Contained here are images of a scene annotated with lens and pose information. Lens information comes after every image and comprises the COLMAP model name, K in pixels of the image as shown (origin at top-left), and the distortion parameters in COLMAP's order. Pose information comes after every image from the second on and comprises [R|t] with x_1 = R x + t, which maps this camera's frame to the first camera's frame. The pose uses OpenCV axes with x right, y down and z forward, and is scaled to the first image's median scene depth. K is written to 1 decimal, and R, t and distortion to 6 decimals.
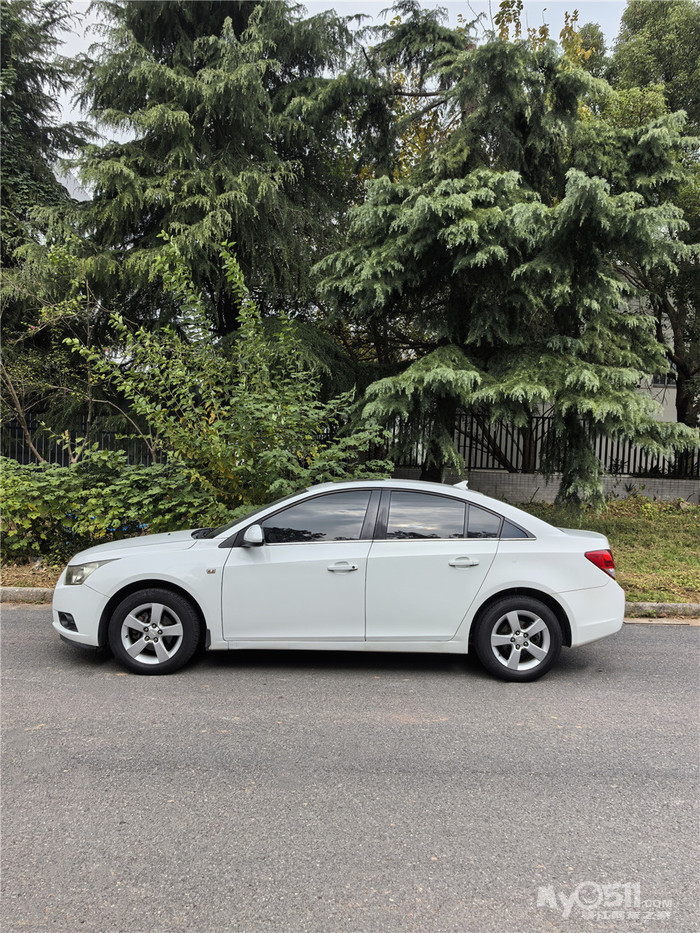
lens RADIAL K [[748.8, 0, 349.7], [0, 748.8, 467.5], [0, 0, 1]] dist [0.035210, -0.049630]
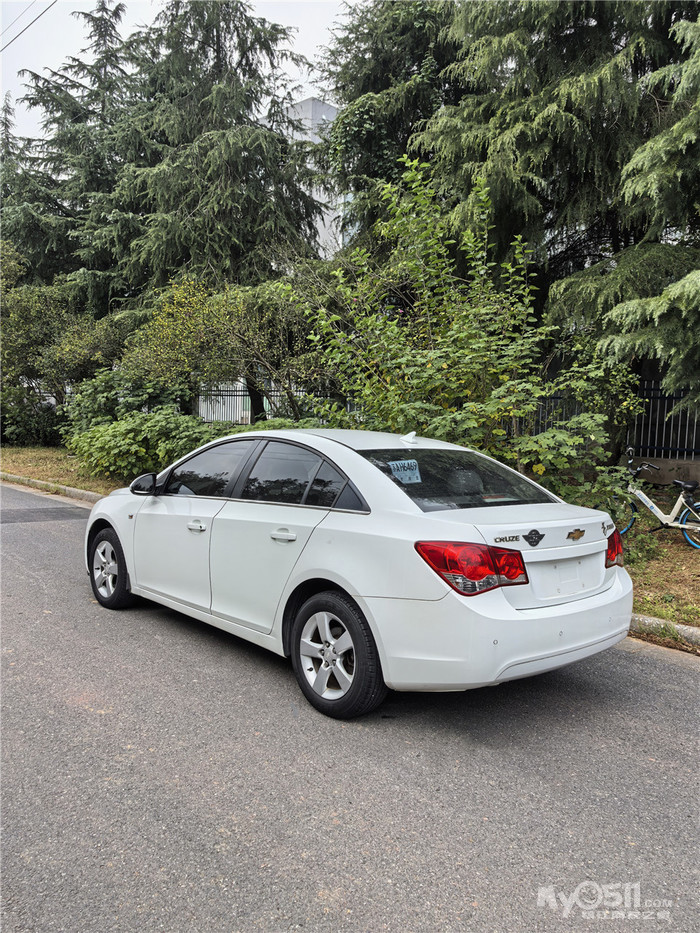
lens RADIAL K [[748.8, 0, 349.1], [0, 748.8, 471.9], [0, 0, 1]] dist [0.035210, -0.049630]
pose [[0.604433, 0.034217, -0.795921, 0.784398], [0.004834, 0.998901, 0.046613, 0.028836], [0.796641, -0.032022, 0.603604, 0.604081]]
